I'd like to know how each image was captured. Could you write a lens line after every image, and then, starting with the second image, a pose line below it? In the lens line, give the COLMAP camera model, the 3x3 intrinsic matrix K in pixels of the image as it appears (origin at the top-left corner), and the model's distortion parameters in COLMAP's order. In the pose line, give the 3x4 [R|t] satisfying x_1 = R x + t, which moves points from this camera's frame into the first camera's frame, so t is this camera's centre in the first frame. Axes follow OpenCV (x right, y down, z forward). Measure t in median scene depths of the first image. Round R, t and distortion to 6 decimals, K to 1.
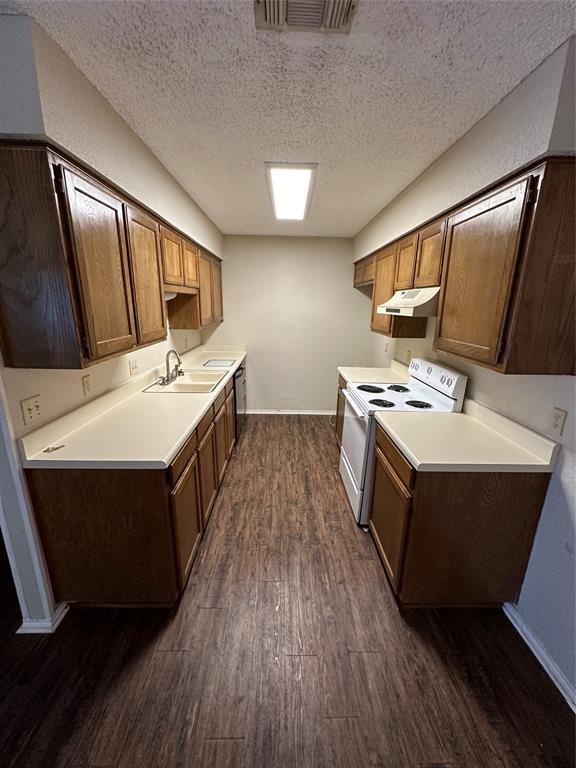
lens RADIAL K [[305.4, 0, 288.0], [0, 305.4, 380.9], [0, 0, 1]] dist [0.000209, -0.000914]
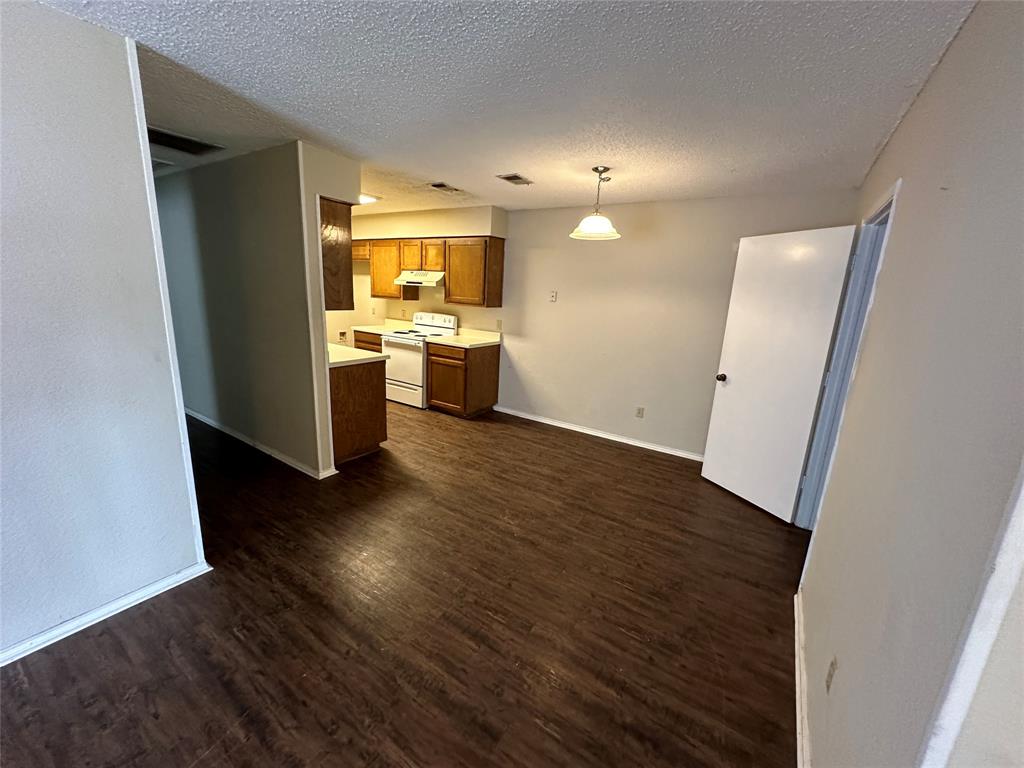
lens RADIAL K [[407.3, 0, 512.4], [0, 407.3, 381.8], [0, 0, 1]] dist [0.000209, -0.000914]
pose [[0.569845, -0.180457, 0.801694, -1.426675], [0.163582, 0.980975, 0.104538, 0.184916], [-0.805306, 0.071573, 0.588523, -0.836292]]
